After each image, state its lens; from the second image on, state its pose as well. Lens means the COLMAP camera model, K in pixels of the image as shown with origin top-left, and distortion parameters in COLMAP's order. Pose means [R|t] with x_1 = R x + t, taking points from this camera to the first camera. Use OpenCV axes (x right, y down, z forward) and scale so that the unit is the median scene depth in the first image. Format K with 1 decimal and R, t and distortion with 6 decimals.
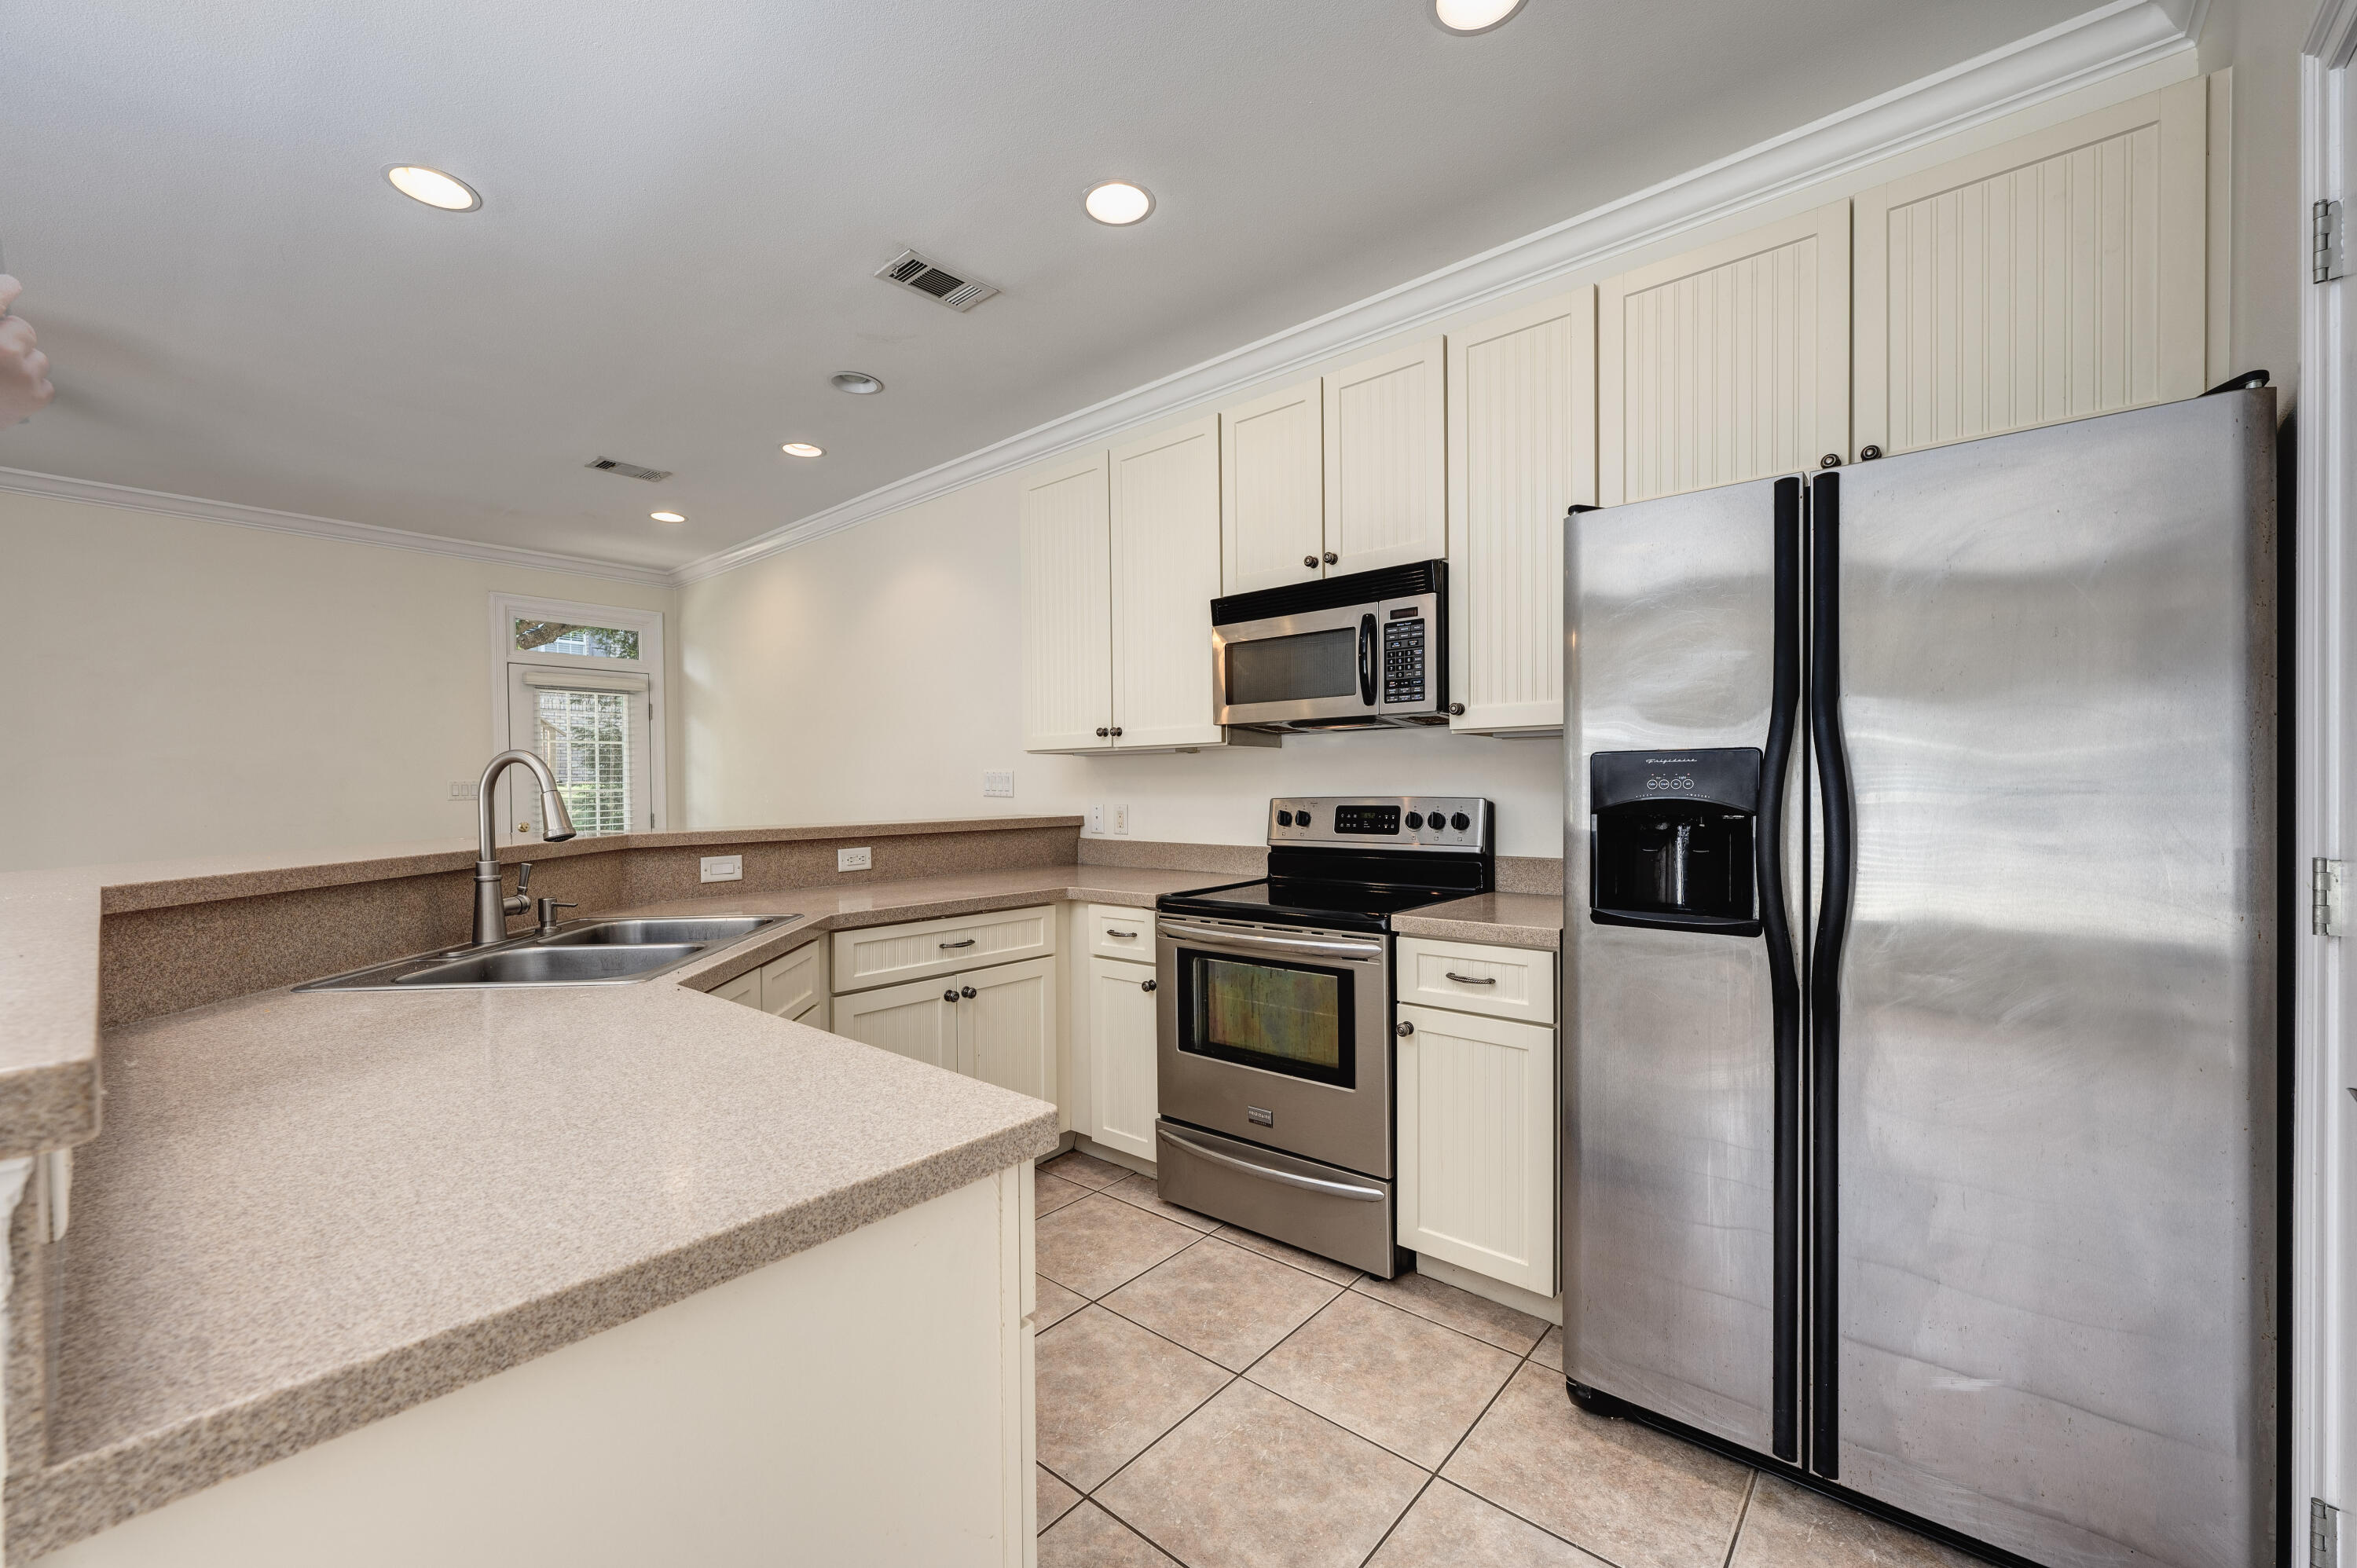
lens RADIAL K [[931.0, 0, 1185.9], [0, 931.0, 797.4], [0, 0, 1]] dist [-0.000500, -0.000236]
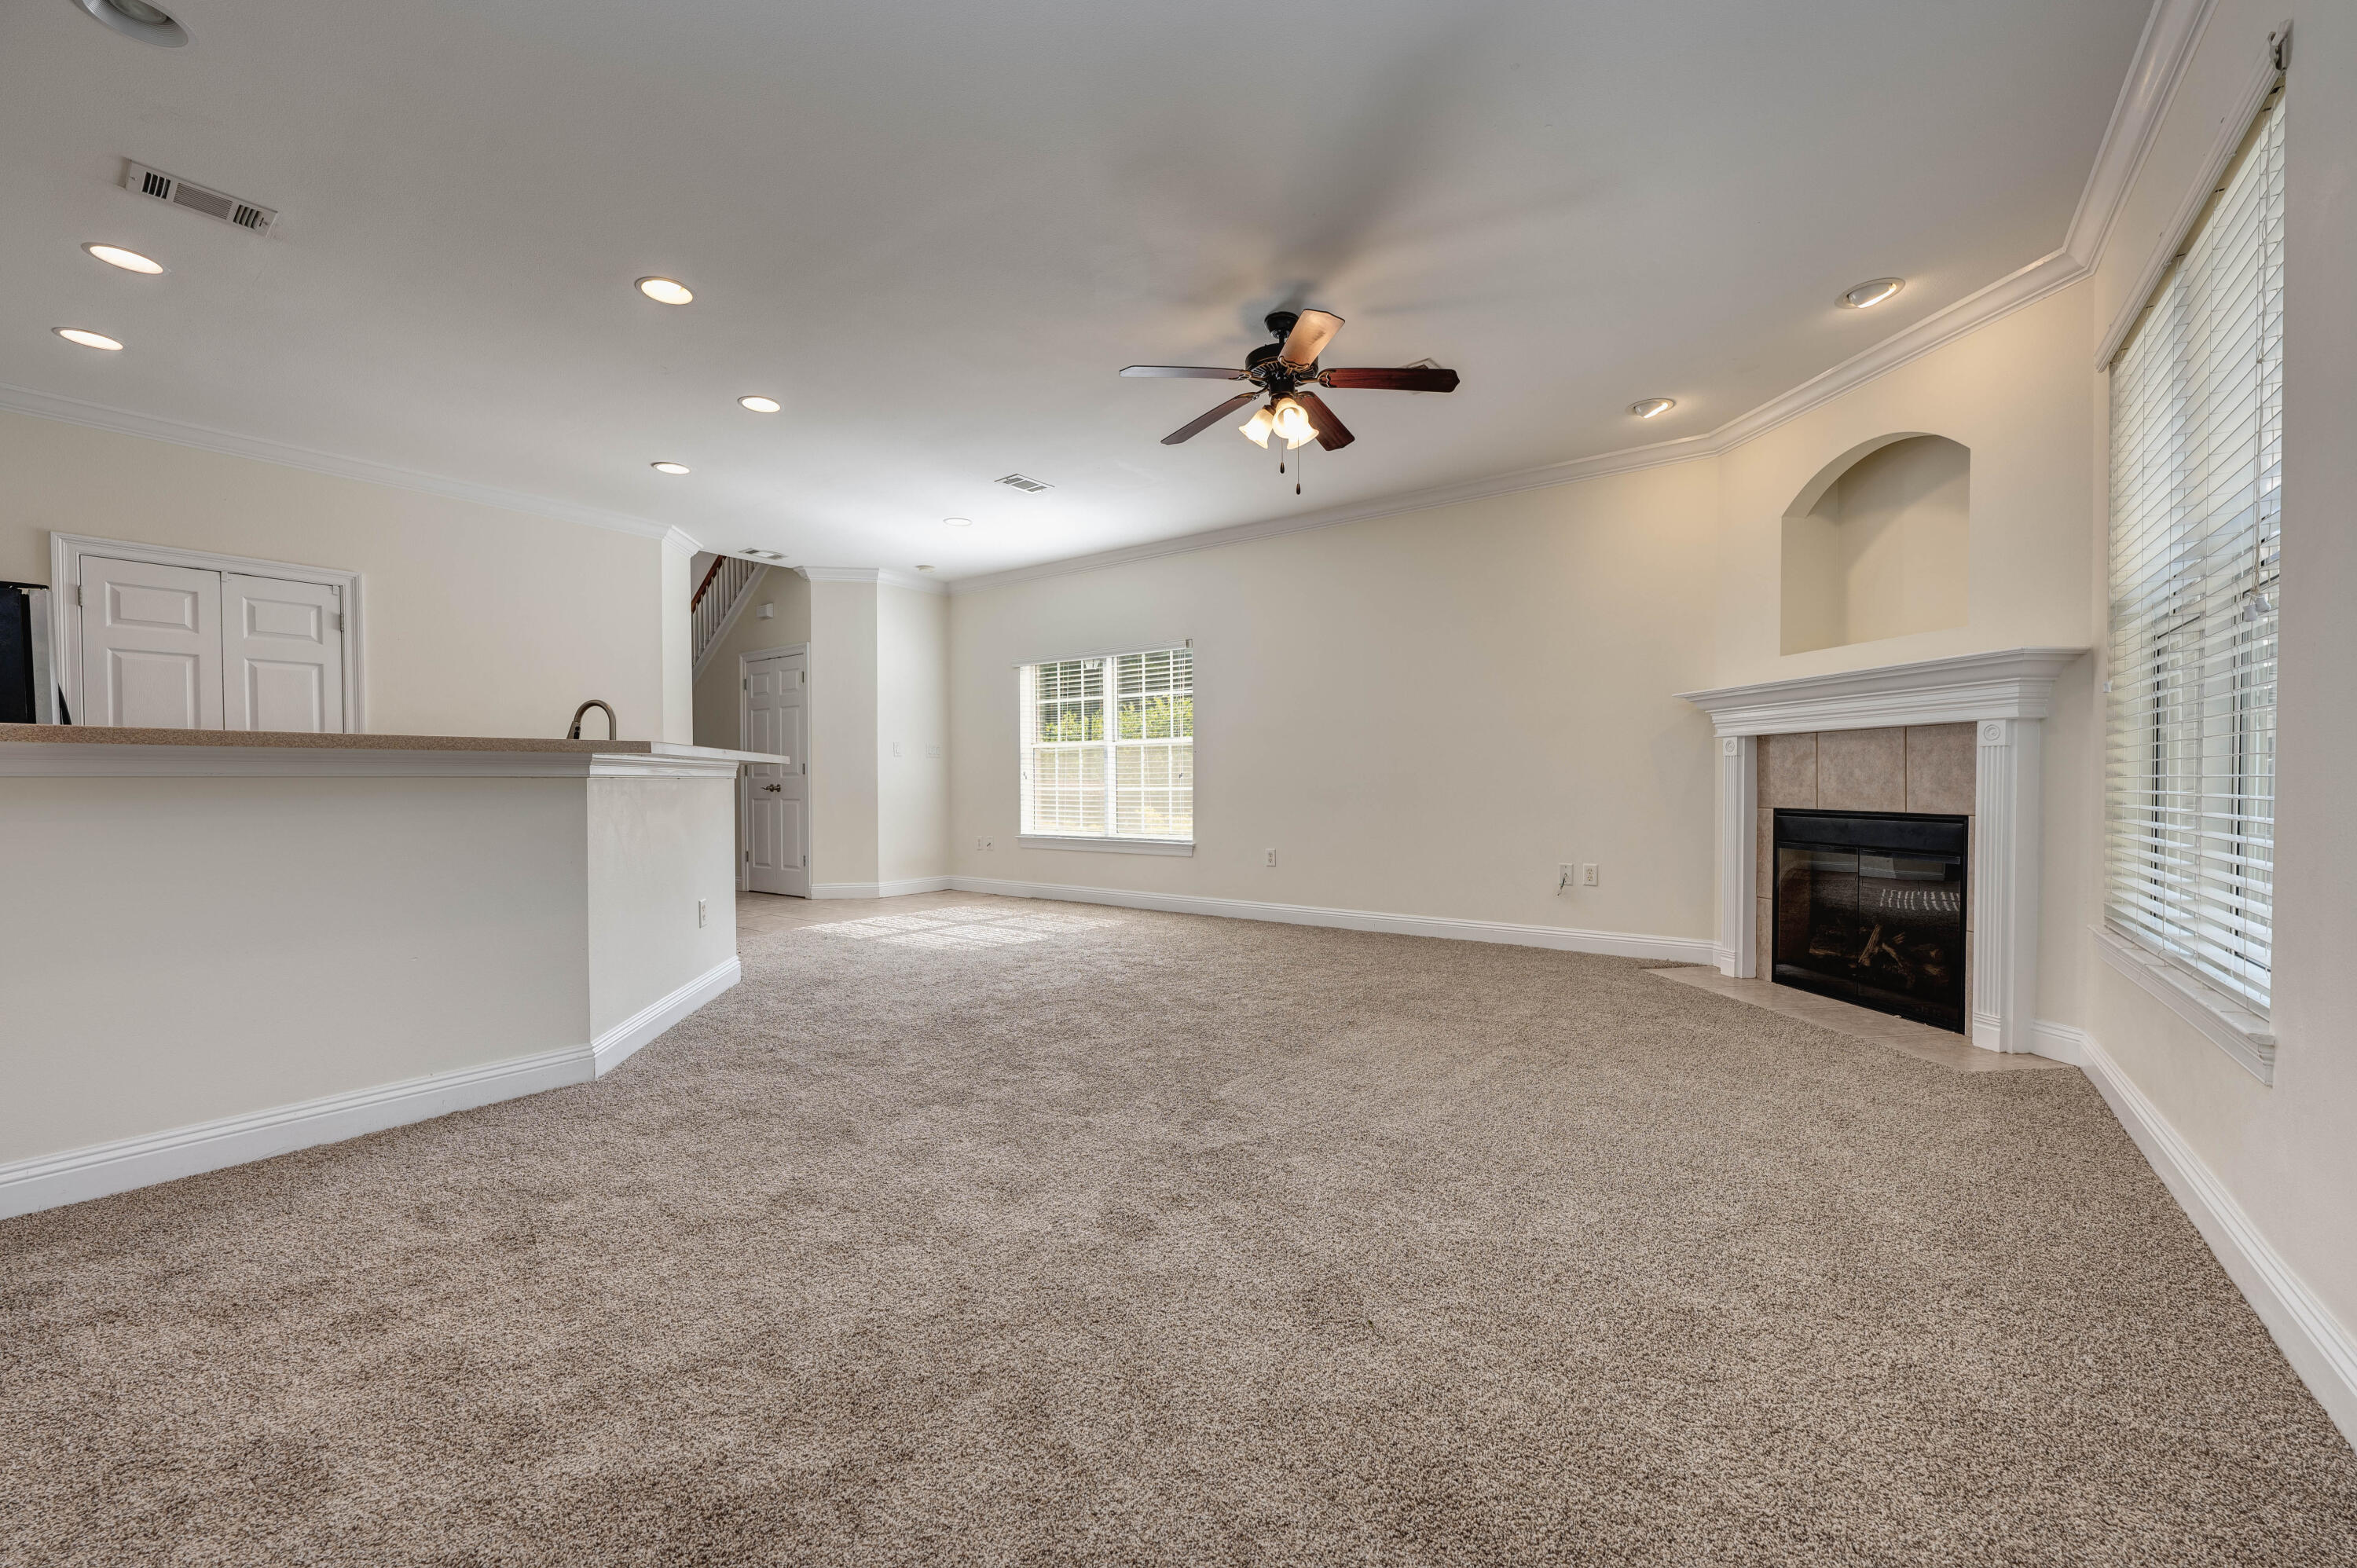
lens RADIAL K [[931.0, 0, 1186.6], [0, 931.0, 796.9], [0, 0, 1]] dist [-0.000500, -0.000236]
pose [[-0.997085, 0.013672, -0.075060, -1.289825], [0.011449, 0.999485, 0.029968, 0.078765], [0.075431, 0.029021, -0.996729, 2.172762]]
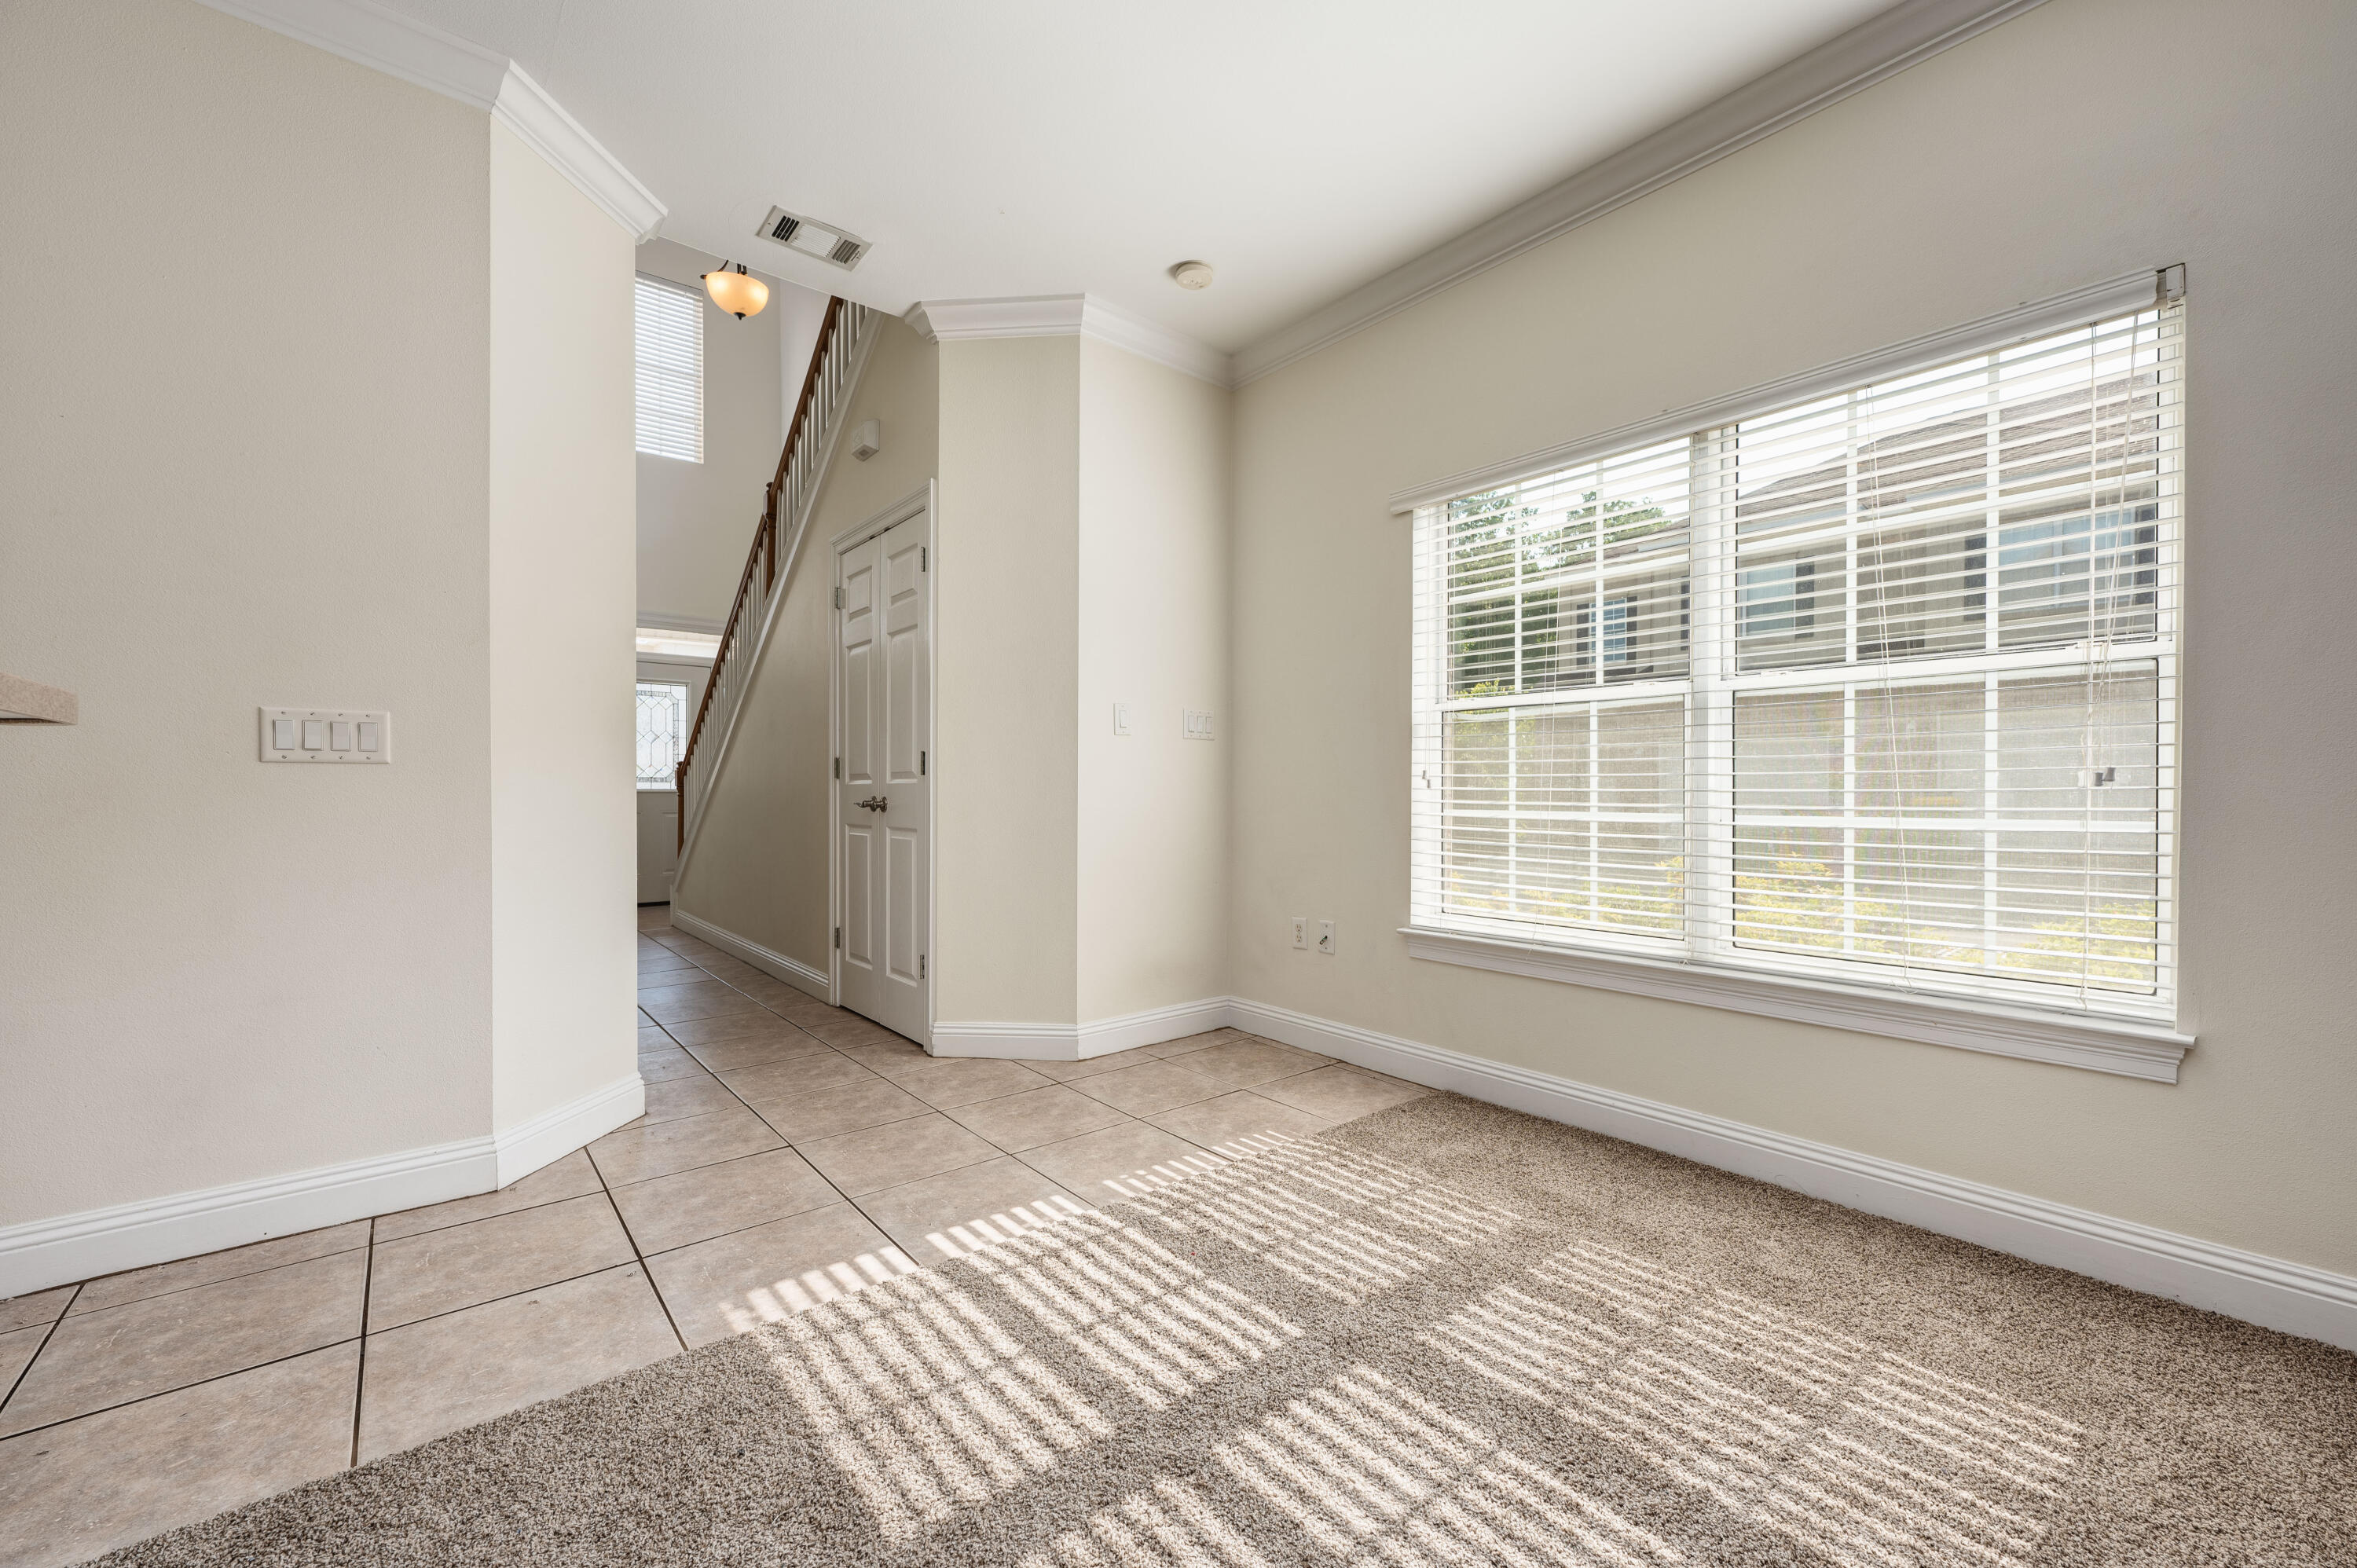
lens RADIAL K [[931.0, 0, 1181.9], [0, 931.0, 799.1], [0, 0, 1]] dist [-0.000500, -0.000236]
pose [[-0.985588, 0.005868, 0.169061, -0.896930], [0.009275, 0.999769, 0.019366, 0.093285], [-0.168909, 0.020654, -0.985415, 0.408835]]
